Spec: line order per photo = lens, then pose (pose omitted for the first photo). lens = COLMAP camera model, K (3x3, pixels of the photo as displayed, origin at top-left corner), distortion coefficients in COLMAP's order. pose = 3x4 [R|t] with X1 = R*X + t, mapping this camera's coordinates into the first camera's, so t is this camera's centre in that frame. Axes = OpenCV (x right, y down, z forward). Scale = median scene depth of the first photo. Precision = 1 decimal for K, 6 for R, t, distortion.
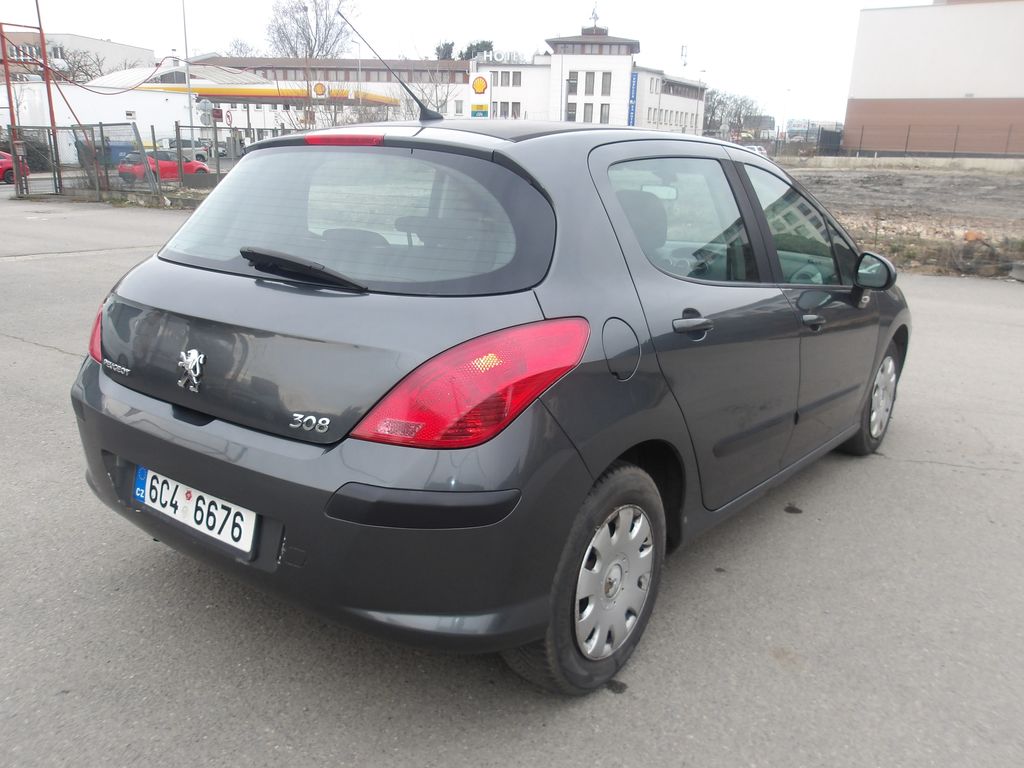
lens RADIAL K [[865.1, 0, 512.0], [0, 865.1, 384.0], [0, 0, 1]] dist [-0.039795, 0.000046]
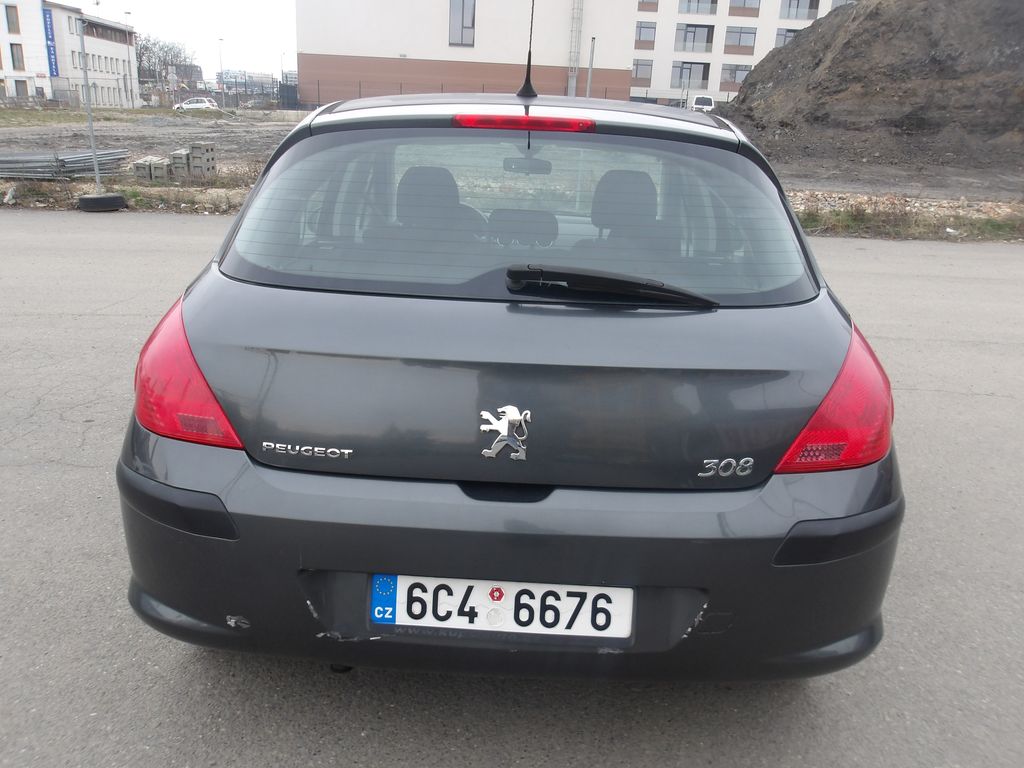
lens RADIAL K [[833.6, 0, 512.0], [0, 833.6, 384.0], [0, 0, 1]] dist [0.015151, 0.004587]
pose [[0.823626, -0.164134, 0.542863, -0.756992], [0.131657, 0.986391, 0.098486, -0.130343], [-0.551640, -0.009644, 0.834027, 0.381977]]
